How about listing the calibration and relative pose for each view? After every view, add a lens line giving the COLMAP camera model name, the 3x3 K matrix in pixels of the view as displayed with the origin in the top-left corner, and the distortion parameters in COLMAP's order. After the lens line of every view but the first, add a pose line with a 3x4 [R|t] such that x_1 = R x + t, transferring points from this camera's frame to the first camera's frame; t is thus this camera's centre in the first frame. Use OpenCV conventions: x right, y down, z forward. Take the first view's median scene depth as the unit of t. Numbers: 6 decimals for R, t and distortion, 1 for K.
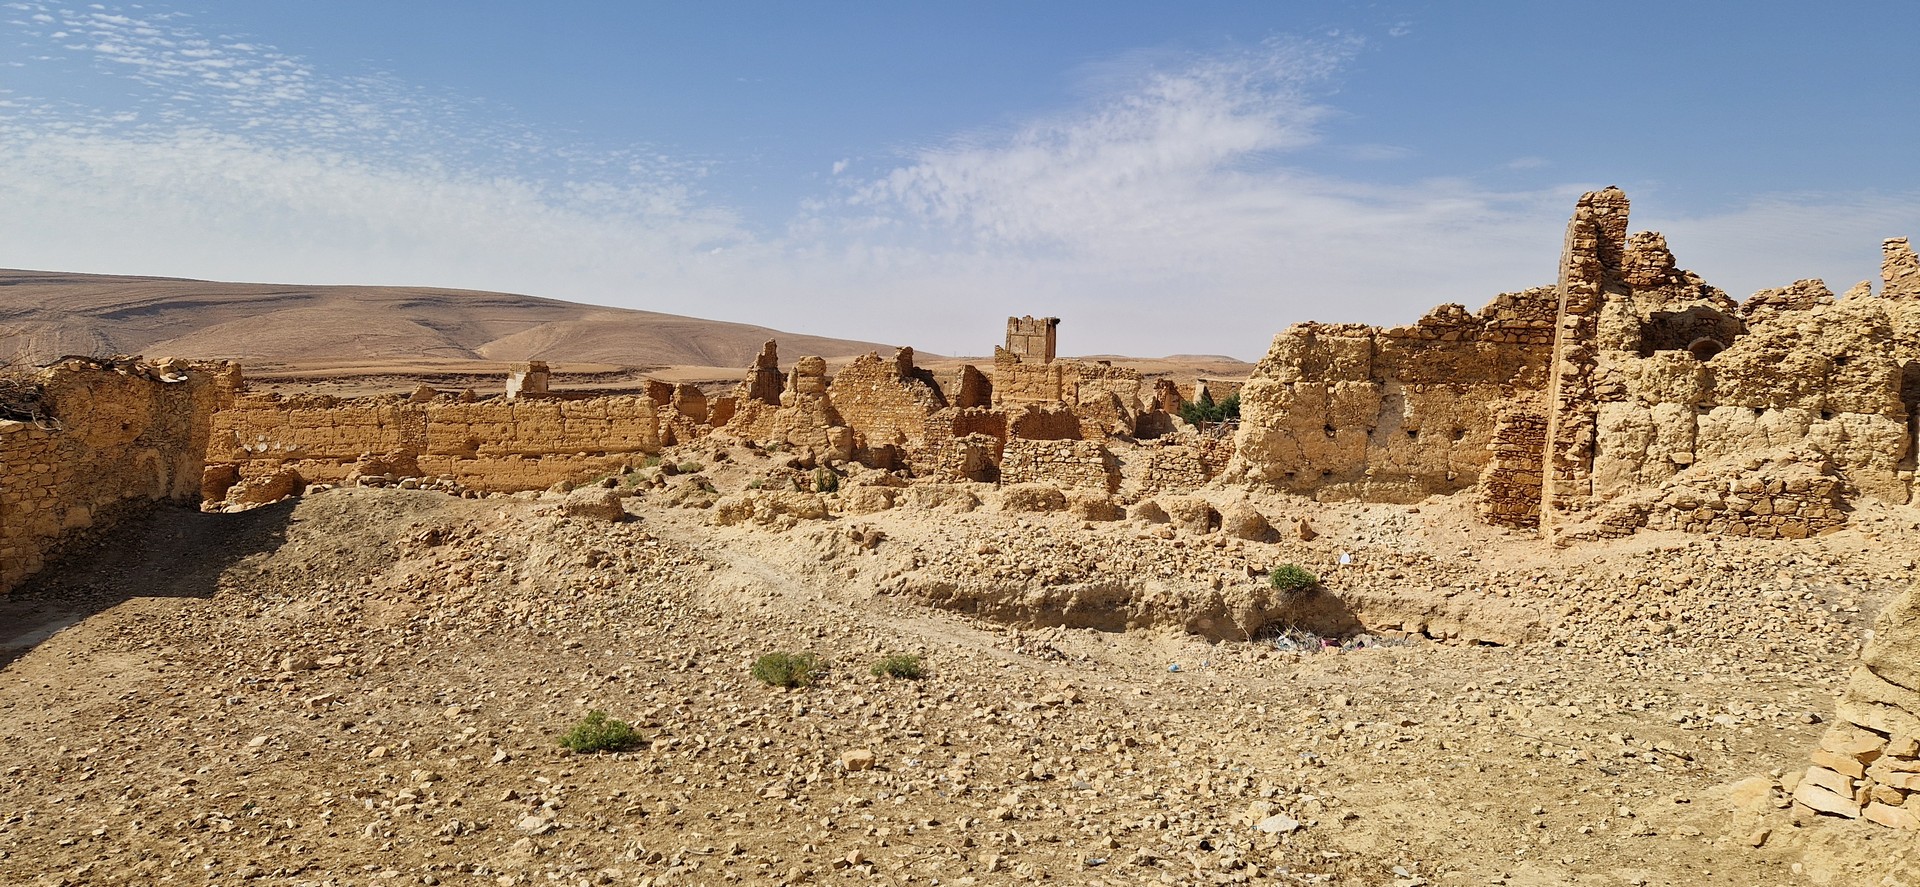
lens RADIAL K [[1279.8, 0, 1002.1], [0, 1279.8, 427.8], [0, 0, 1]] dist [0.070583, -0.067091]
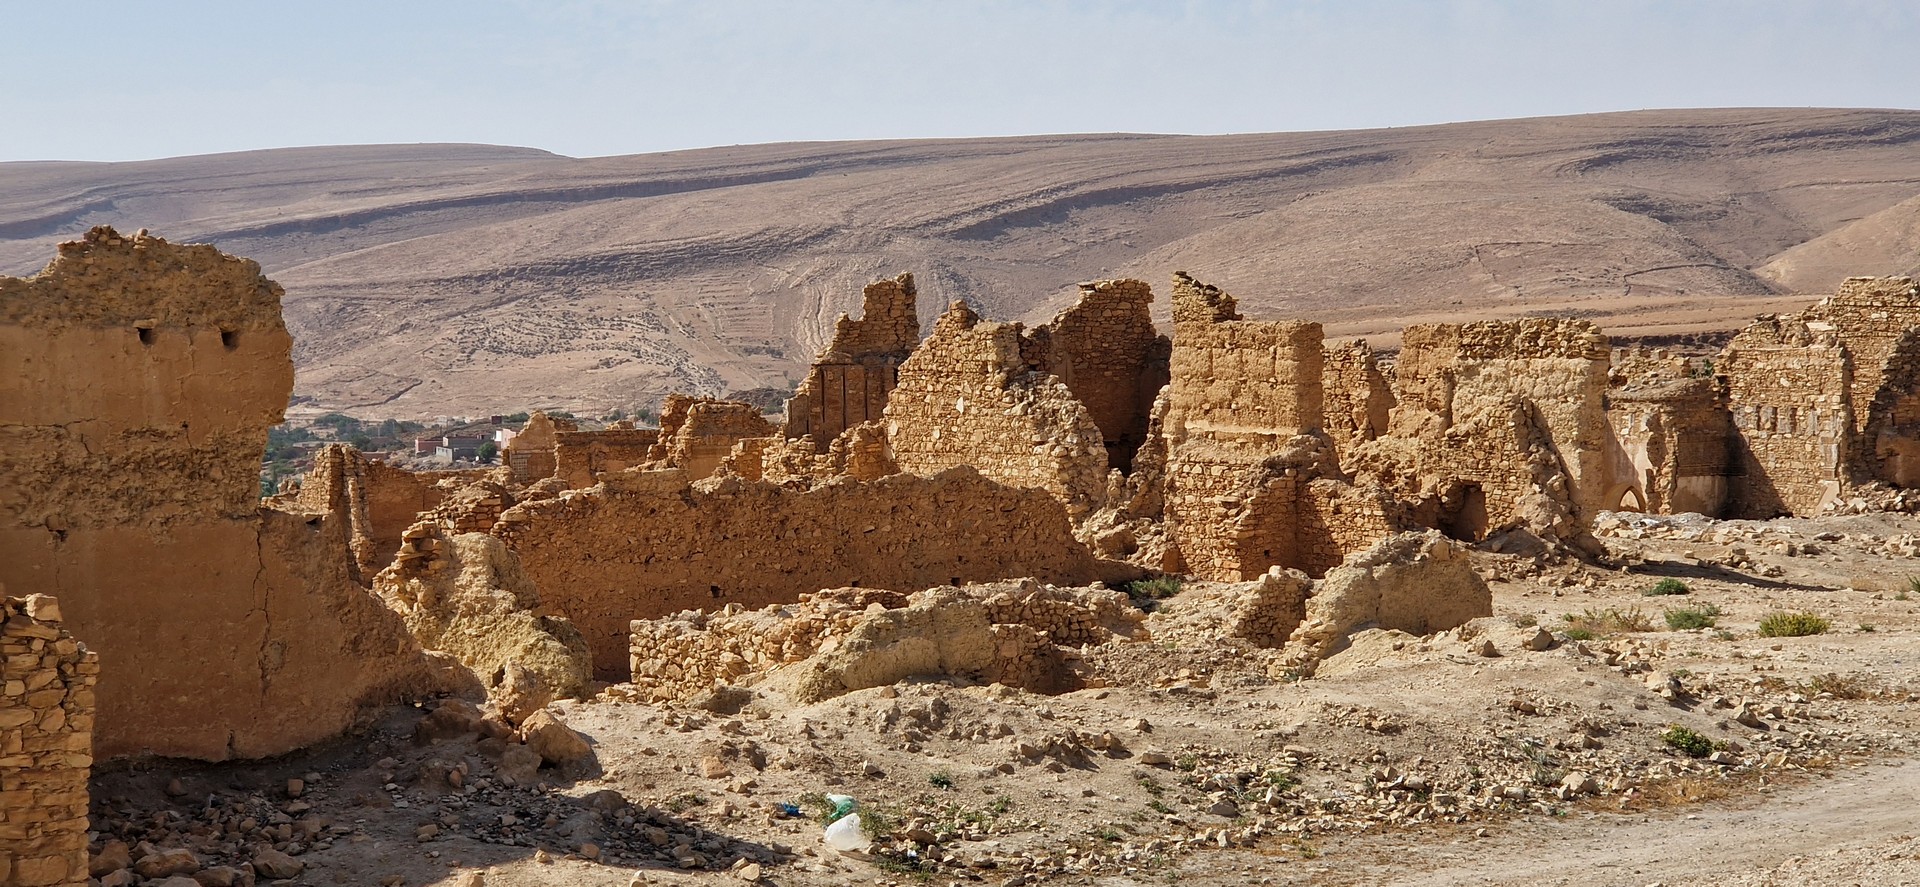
lens RADIAL K [[3656.8, 0, 991.0], [0, 3656.8, 425.1], [0, 0, 1]] dist [-0.035542, 0.000000]
pose [[0.810466, -0.026073, -0.585205, 1.717396], [0.019734, 0.999657, -0.017208, -0.028203], [0.585453, 0.002398, 0.810703, 0.640373]]
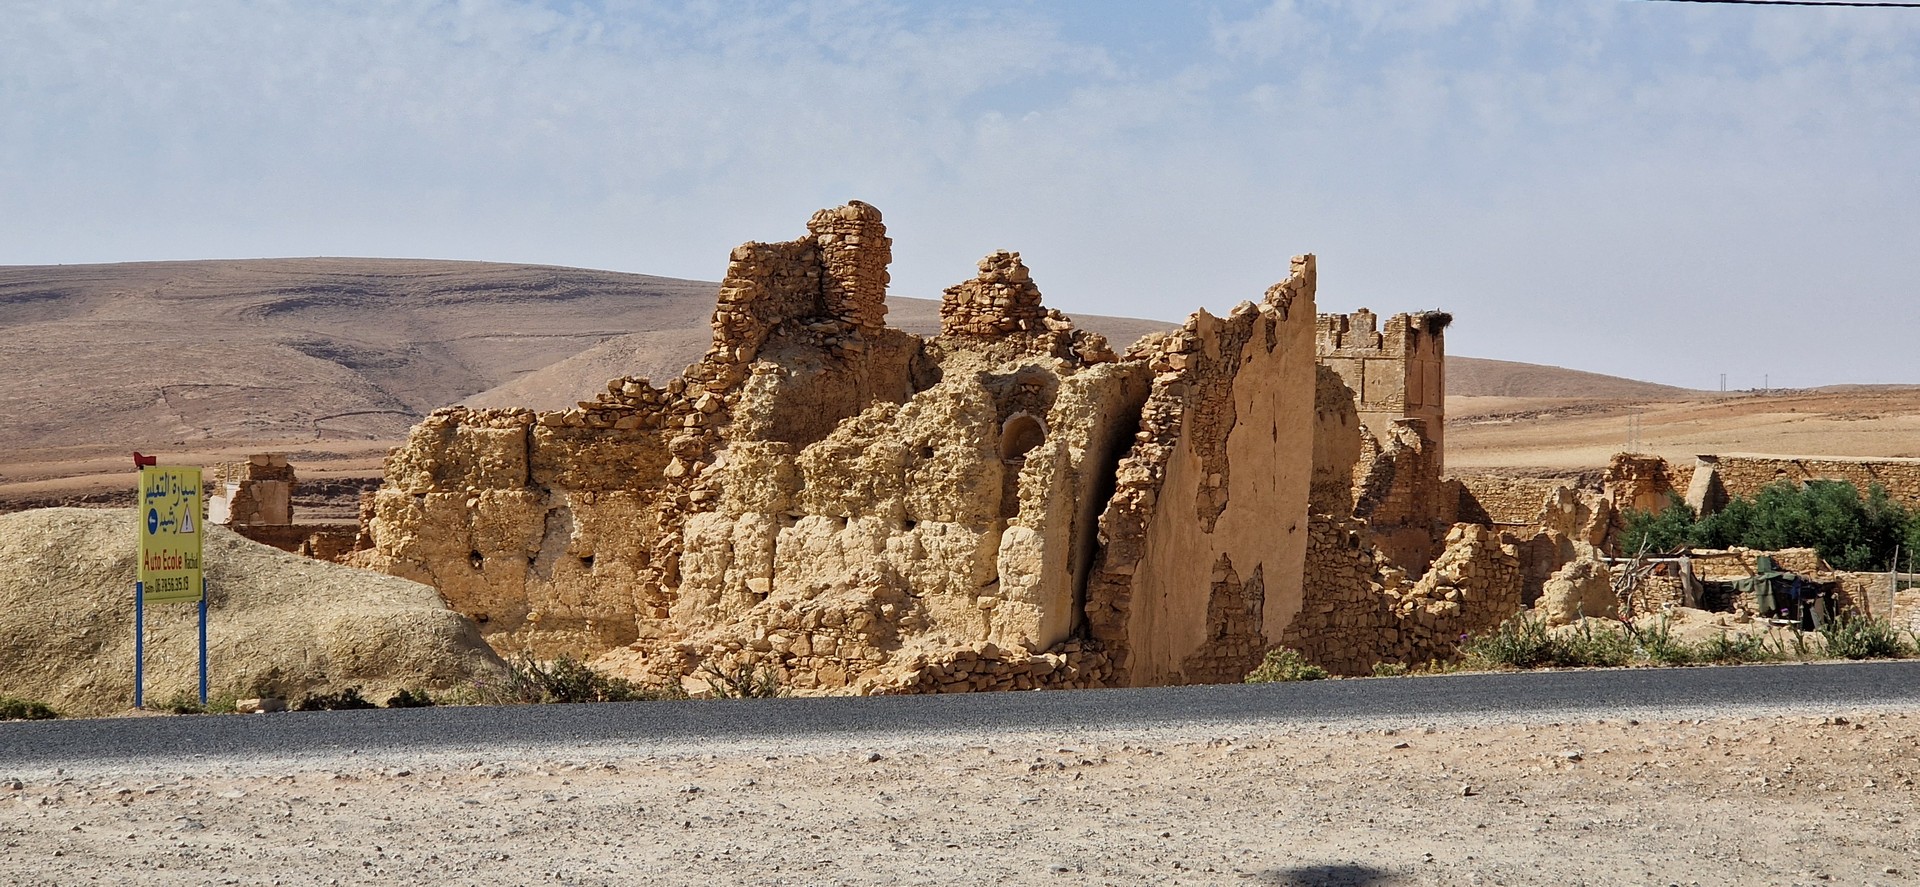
lens RADIAL K [[3656.8, 0, 1031.2], [0, 3656.8, 370.3], [0, 0, 1]] dist [-0.035542, 0.000000]
pose [[0.971811, -0.032625, -0.233492, 1.029880], [0.017876, 0.997724, -0.065011, 0.034551], [0.235081, 0.059005, 0.970183, -0.894574]]
